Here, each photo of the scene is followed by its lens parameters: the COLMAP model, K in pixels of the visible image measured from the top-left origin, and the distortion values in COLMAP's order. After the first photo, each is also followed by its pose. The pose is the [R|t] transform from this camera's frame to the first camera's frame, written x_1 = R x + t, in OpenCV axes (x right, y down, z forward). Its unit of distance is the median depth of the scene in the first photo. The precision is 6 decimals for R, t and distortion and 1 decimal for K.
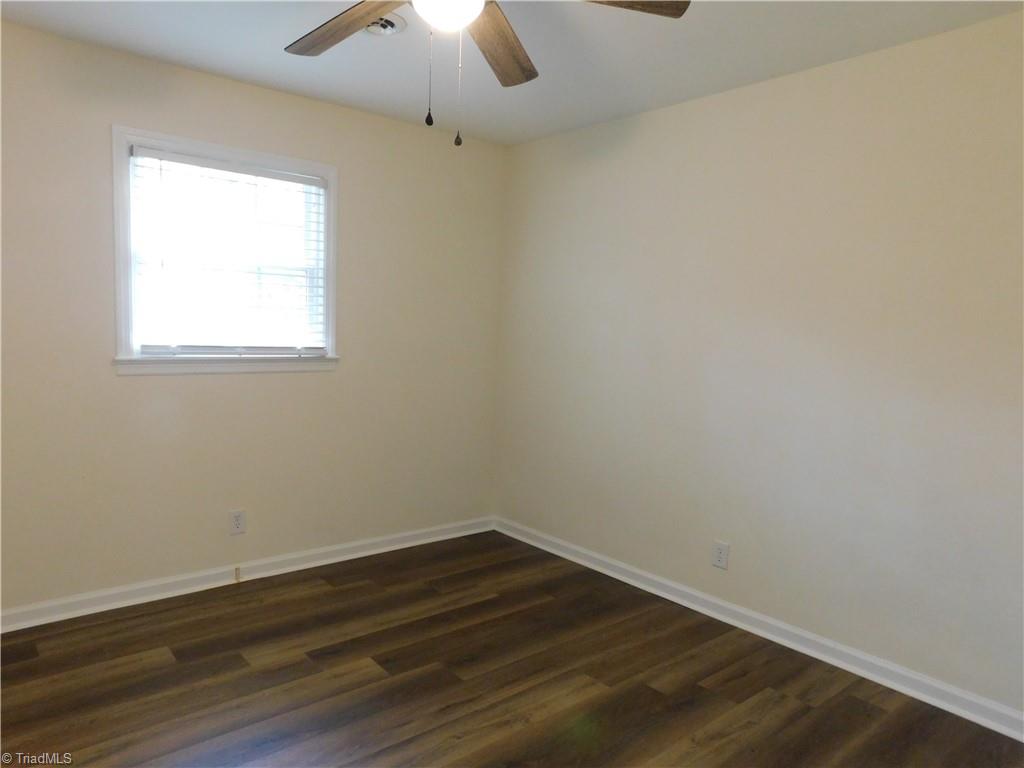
lens RADIAL K [[682.7, 0, 505.8], [0, 682.7, 375.2], [0, 0, 1]] dist [-0.006834, 0.000524]
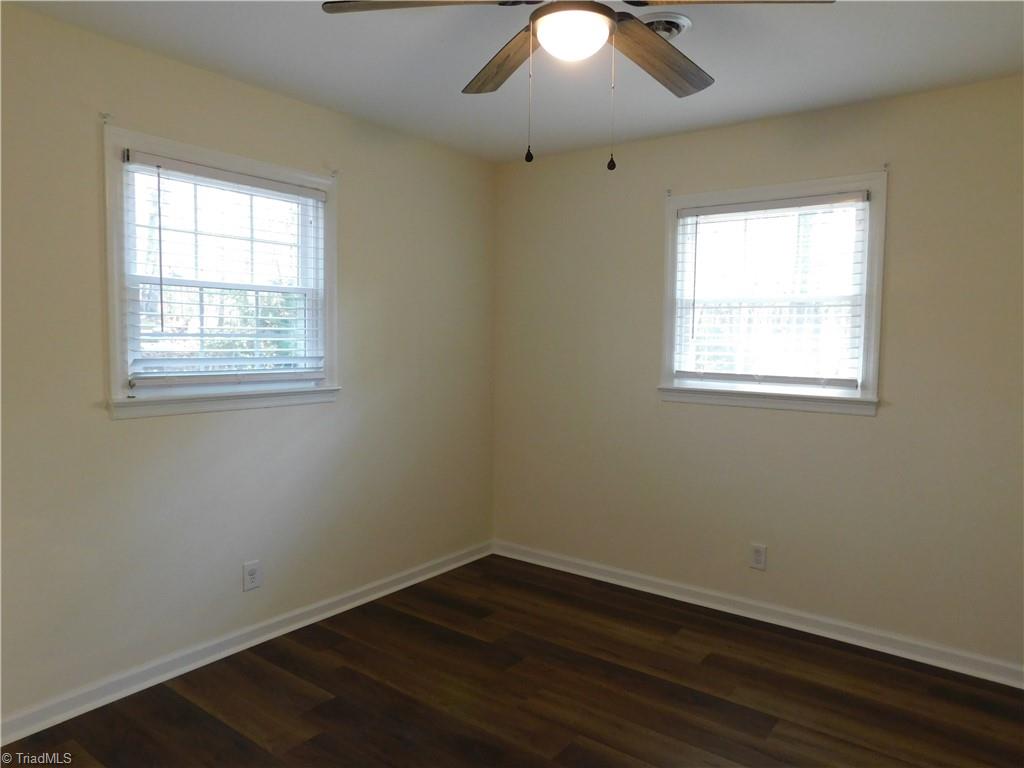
lens RADIAL K [[682.7, 0, 512.3], [0, 682.7, 392.9], [0, 0, 1]] dist [-0.006834, 0.000524]
pose [[0.978008, -0.057306, 0.200542, -0.241234], [0.055447, 0.998351, 0.014879, -0.019530], [-0.201064, -0.003433, 0.979572, 0.066670]]
